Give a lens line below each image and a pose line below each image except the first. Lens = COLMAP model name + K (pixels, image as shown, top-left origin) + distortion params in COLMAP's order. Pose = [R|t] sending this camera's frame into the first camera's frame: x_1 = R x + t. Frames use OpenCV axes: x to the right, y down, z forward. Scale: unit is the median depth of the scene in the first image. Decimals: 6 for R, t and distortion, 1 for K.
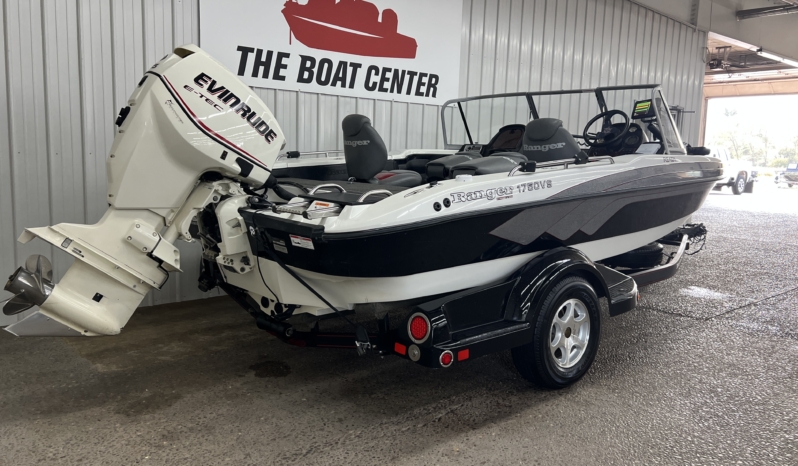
lens RADIAL K [[612.6, 0, 395.2], [0, 612.6, 232.1], [0, 0, 1]] dist [0.055239, -0.039135]
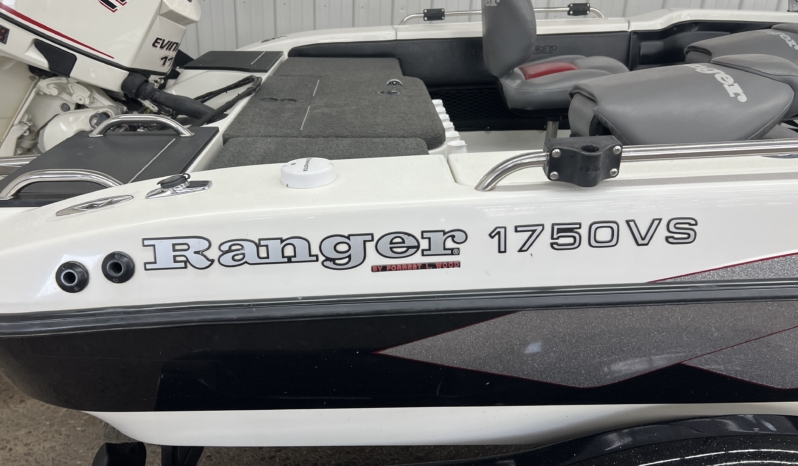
lens RADIAL K [[612.6, 0, 396.5], [0, 612.6, 231.6], [0, 0, 1]] dist [0.055239, -0.039135]
pose [[0.778195, 0.256221, -0.573379, 0.287584], [-0.102240, 0.952497, 0.286874, -0.132339], [0.619645, -0.164621, 0.767424, 0.676542]]
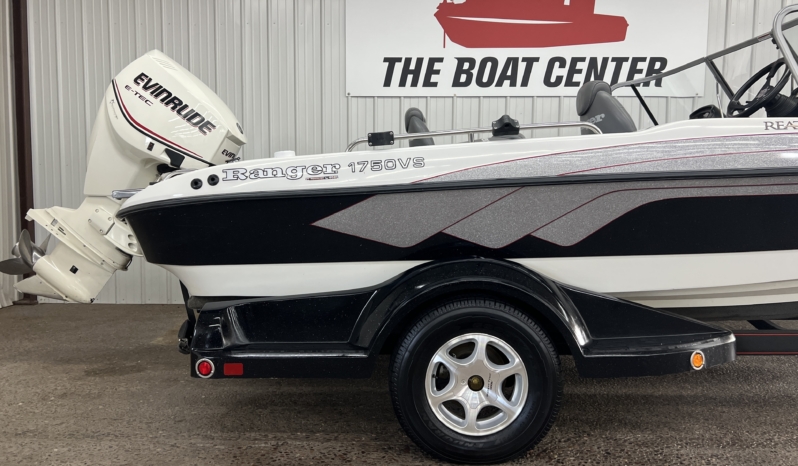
lens RADIAL K [[612.6, 0, 399.2], [0, 612.6, 235.3], [0, 0, 1]] dist [0.055239, -0.039135]
pose [[0.751565, 0.030566, -0.658950, 0.660523], [-0.069731, 0.997010, -0.033283, 0.029764], [0.655963, 0.070964, 0.751450, 0.427426]]
